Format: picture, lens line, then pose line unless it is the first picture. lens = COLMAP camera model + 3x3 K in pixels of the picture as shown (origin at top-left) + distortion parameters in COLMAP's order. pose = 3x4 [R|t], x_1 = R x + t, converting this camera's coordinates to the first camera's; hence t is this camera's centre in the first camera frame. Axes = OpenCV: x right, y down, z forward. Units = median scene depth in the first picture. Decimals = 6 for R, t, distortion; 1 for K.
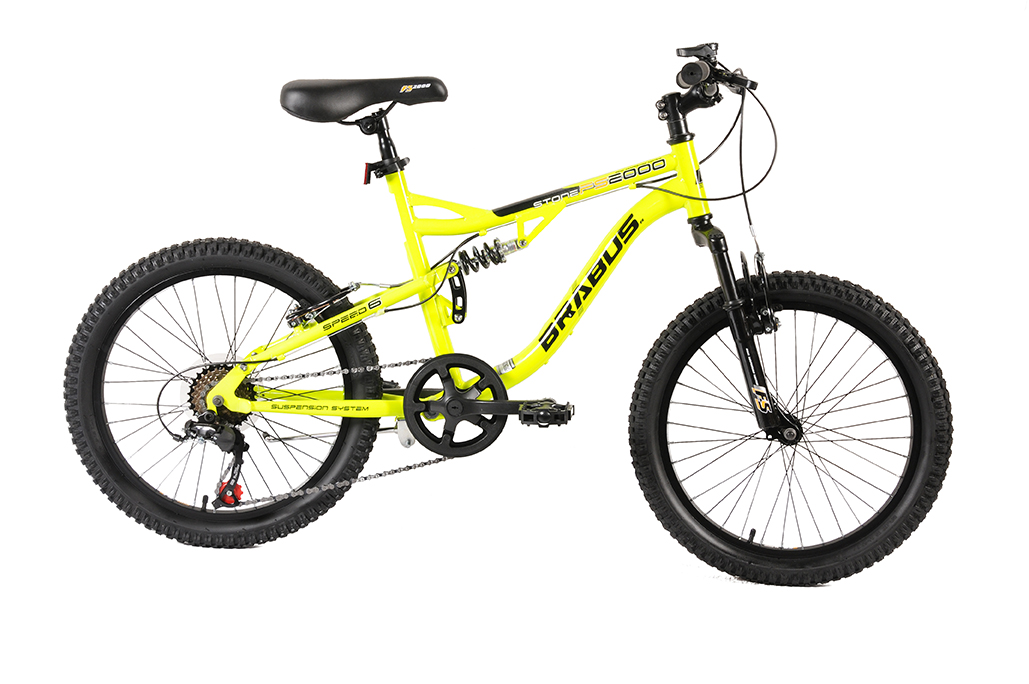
lens RADIAL K [[2588.0, 0, 515.2], [0, 2588.0, 335.1], [0, 0, 1]] dist [0.392558, 0.000000]
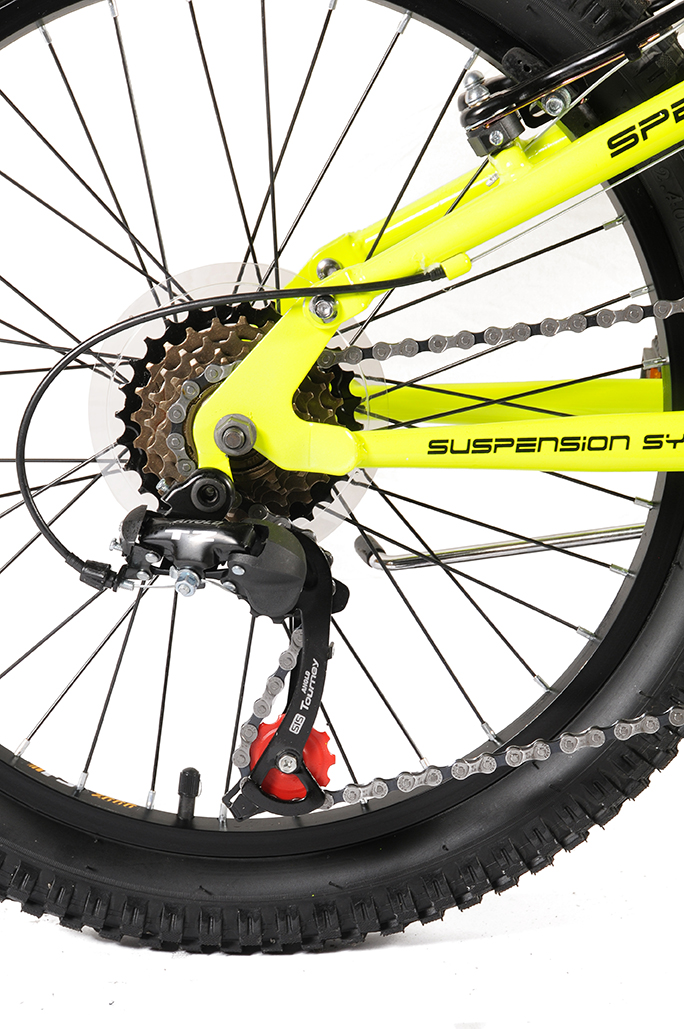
lens RADIAL K [[4530.8, 0, 340.9], [0, 4530.8, 517.9], [0, 0, 1]] dist [1.331610, 0.000000]
pose [[0.998754, -0.047601, -0.014974, -0.095072], [0.048246, 0.997769, 0.046139, 0.012227], [0.012744, -0.046804, 0.998823, 0.512643]]
